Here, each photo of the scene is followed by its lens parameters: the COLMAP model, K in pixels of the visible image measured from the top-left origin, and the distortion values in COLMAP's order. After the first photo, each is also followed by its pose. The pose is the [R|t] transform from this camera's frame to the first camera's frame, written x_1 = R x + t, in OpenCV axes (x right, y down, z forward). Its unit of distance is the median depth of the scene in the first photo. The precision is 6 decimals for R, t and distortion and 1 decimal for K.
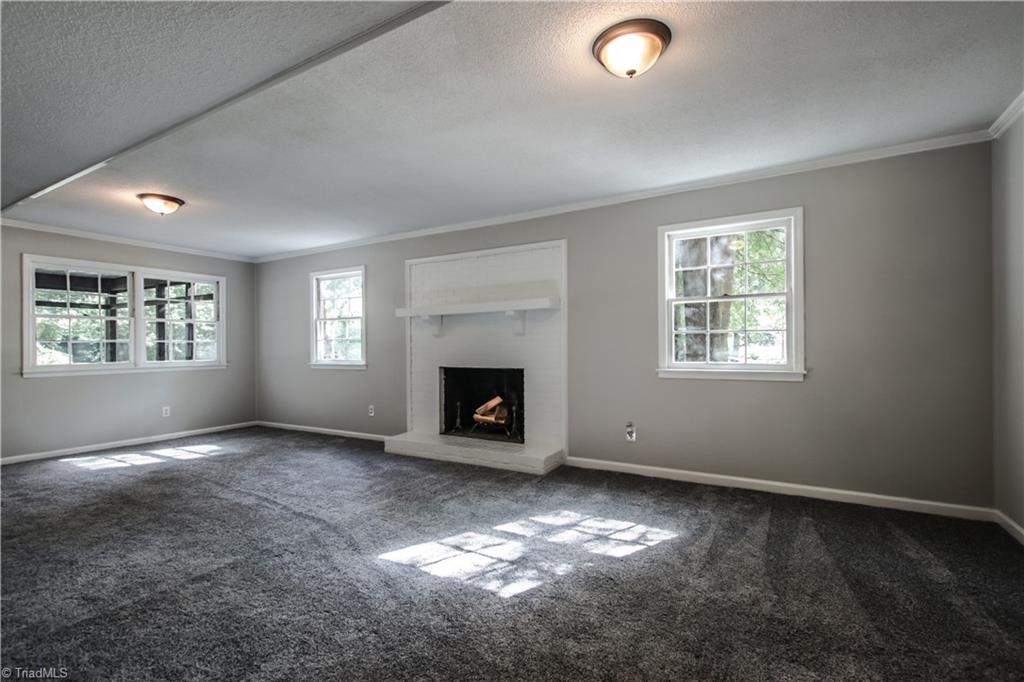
lens RADIAL K [[475.7, 0, 506.0], [0, 475.7, 343.1], [0, 0, 1]] dist [0.000972, -0.000785]
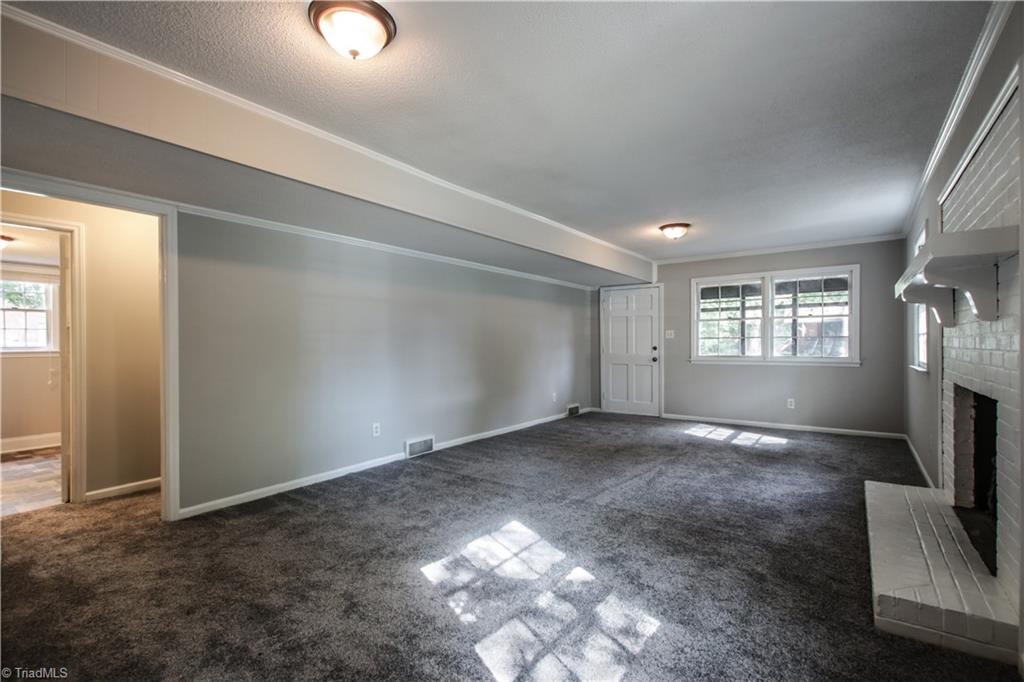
lens RADIAL K [[475.7, 0, 506.0], [0, 475.7, 343.1], [0, 0, 1]] dist [0.000972, -0.000785]
pose [[-0.094187, 0.008244, -0.995520, 0.661913], [0.009085, 0.999931, 0.007421, -0.006199], [0.995513, -0.008345, -0.094255, 0.785325]]
